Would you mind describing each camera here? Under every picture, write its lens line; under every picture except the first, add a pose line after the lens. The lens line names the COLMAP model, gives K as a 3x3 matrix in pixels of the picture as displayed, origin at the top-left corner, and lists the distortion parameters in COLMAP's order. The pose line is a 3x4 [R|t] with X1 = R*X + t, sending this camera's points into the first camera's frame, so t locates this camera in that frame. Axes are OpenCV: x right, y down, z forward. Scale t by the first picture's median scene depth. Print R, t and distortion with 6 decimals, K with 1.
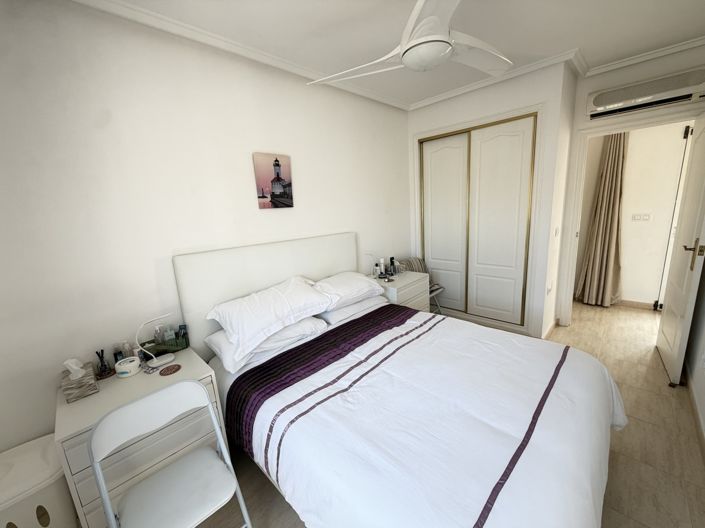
lens RADIAL K [[280.9, 0, 348.2], [0, 280.9, 262.9], [0, 0, 1]] dist [0.001466, 0.000241]
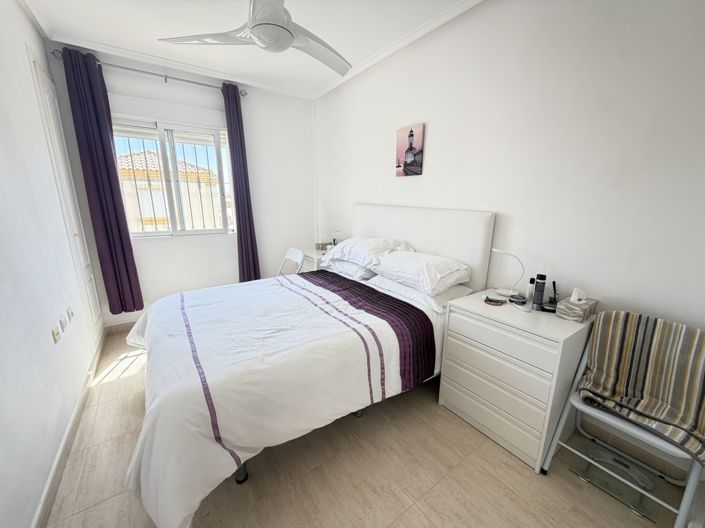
lens RADIAL K [[280.9, 0, 349.2], [0, 280.9, 264.2], [0, 0, 1]] dist [0.001466, 0.000241]
pose [[-0.186441, 0.288925, -0.939022, 0.960859], [-0.186270, 0.928049, 0.322533, -0.189731], [0.964647, 0.235046, -0.119209, 1.010749]]
